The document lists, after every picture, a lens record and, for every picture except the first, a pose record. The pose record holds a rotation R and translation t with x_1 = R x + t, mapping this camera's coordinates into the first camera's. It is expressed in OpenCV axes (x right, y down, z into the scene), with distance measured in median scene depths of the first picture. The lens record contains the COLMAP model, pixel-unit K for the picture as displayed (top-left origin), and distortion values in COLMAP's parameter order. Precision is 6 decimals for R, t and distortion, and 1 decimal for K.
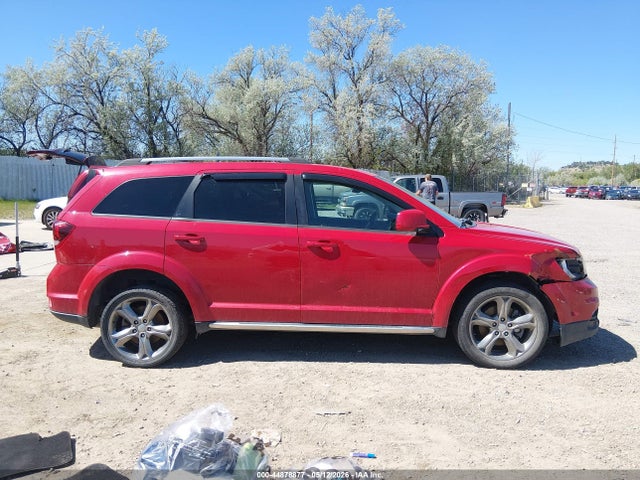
lens RADIAL K [[496.4, 0, 323.2], [0, 496.4, 240.5], [0, 0, 1]] dist [0.046778, -0.068119]
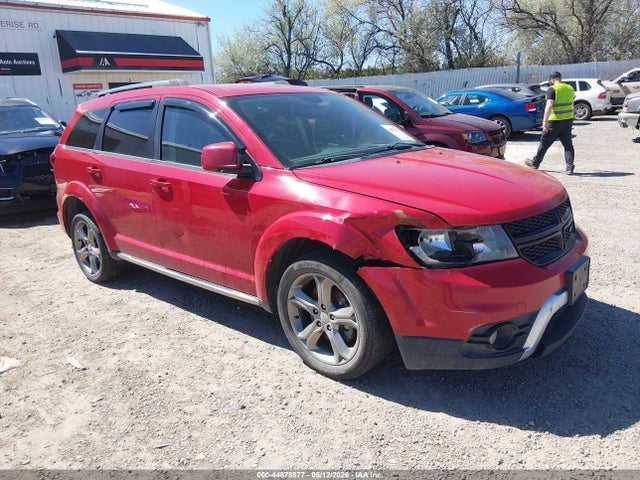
lens RADIAL K [[496.4, 0, 320.1], [0, 496.4, 234.9], [0, 0, 1]] dist [0.046778, -0.068119]
pose [[0.760992, 0.115770, -0.638348, 0.760660], [-0.007112, 0.985379, 0.170229, -0.054068], [0.648722, -0.125003, 0.750689, 0.484830]]
